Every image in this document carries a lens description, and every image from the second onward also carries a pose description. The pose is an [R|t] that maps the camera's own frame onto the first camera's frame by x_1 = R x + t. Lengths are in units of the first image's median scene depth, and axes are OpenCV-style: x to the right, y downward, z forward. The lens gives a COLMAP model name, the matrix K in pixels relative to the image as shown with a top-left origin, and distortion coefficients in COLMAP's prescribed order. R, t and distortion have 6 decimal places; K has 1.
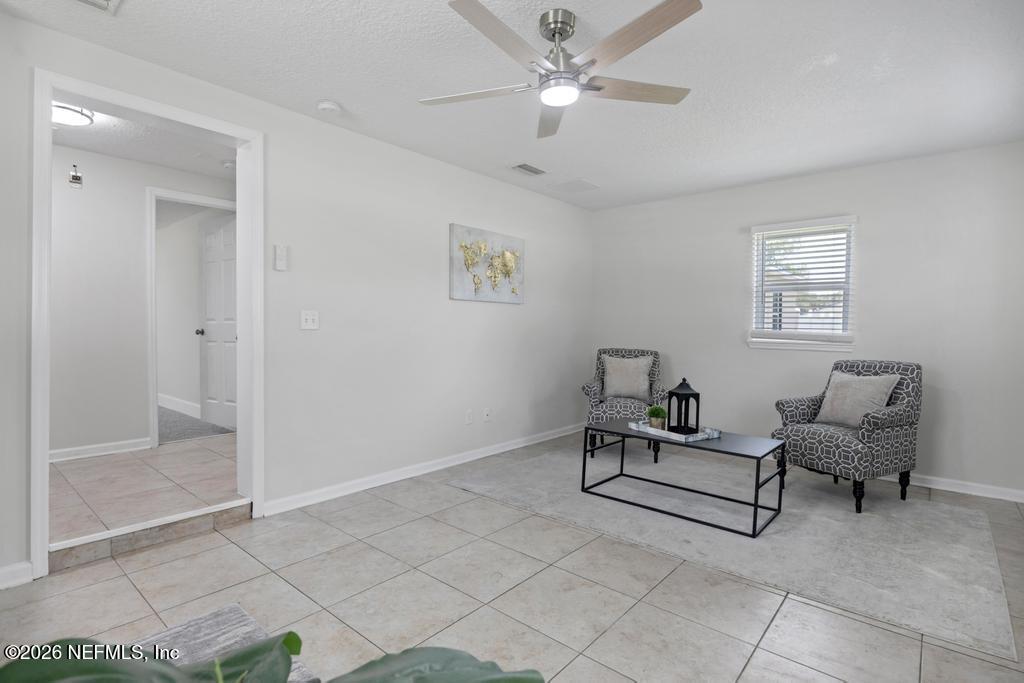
lens RADIAL K [[492.9, 0, 514.9], [0, 492.9, 339.3], [0, 0, 1]] dist [0.001220, -0.006794]
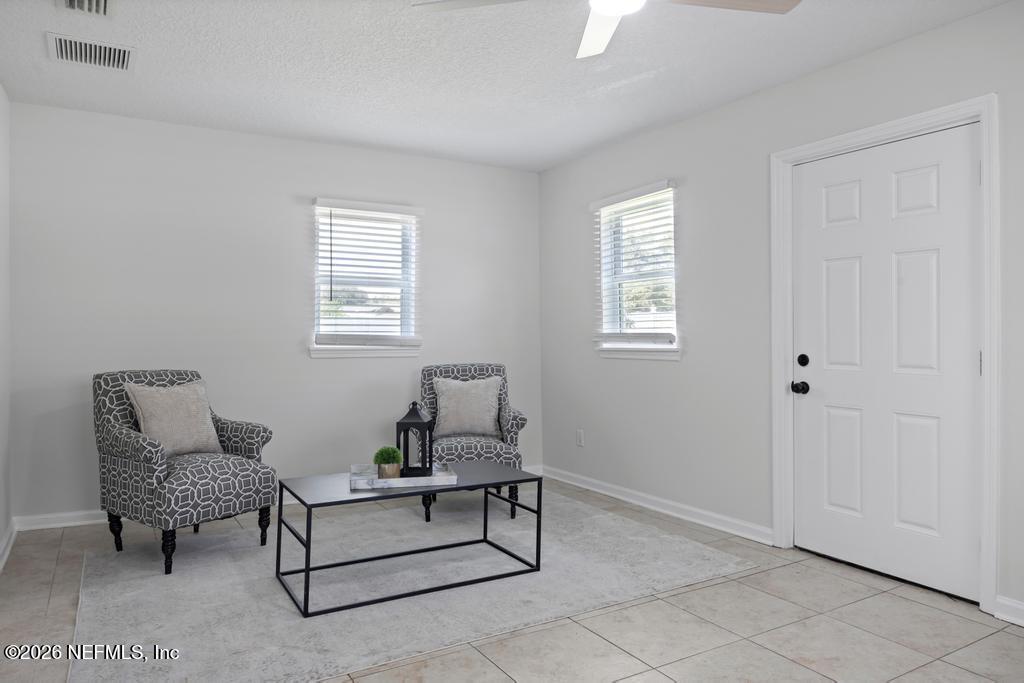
lens RADIAL K [[689.7, 0, 510.1], [0, 689.7, 324.8], [0, 0, 1]] dist [0.036301, -0.002433]
pose [[0.319738, -0.001753, 0.947504, -0.588008], [0.022818, 0.999723, -0.005850, -0.027234], [-0.947231, 0.023491, 0.319689, 0.530116]]
